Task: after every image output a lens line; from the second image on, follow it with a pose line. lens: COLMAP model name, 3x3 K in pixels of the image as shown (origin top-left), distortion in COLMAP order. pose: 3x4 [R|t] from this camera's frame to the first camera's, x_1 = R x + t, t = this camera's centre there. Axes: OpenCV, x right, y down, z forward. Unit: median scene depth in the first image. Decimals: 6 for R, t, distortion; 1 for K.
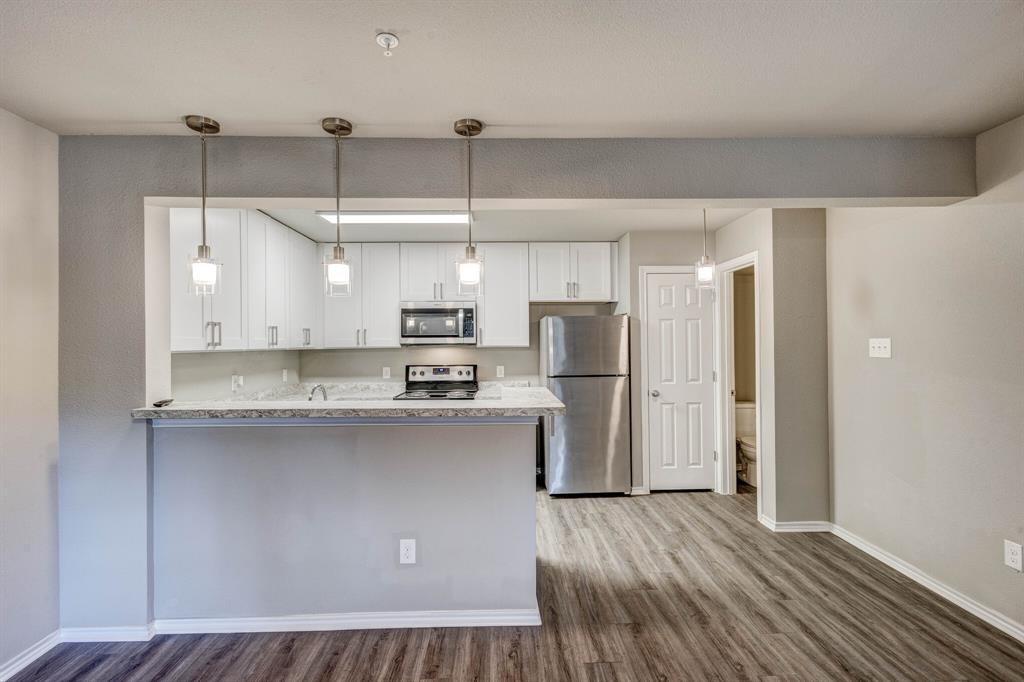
lens RADIAL K [[474.1, 0, 512.0], [0, 474.1, 341.0], [0, 0, 1]] dist [0.013753, -0.006047]
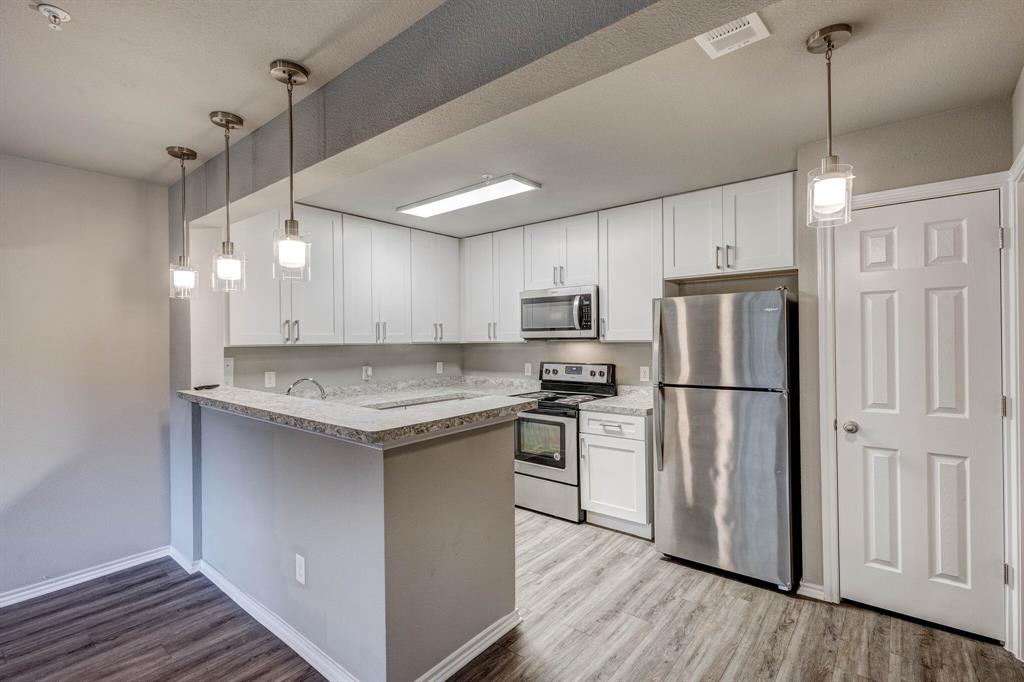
lens RADIAL K [[474.1, 0, 512.0], [0, 474.1, 341.0], [0, 0, 1]] dist [0.013753, -0.006047]
pose [[0.753457, 0.002599, -0.657492, 0.373206], [0.006288, 0.999918, 0.011158, 0.001121], [0.657467, -0.012541, 0.753379, 0.323881]]
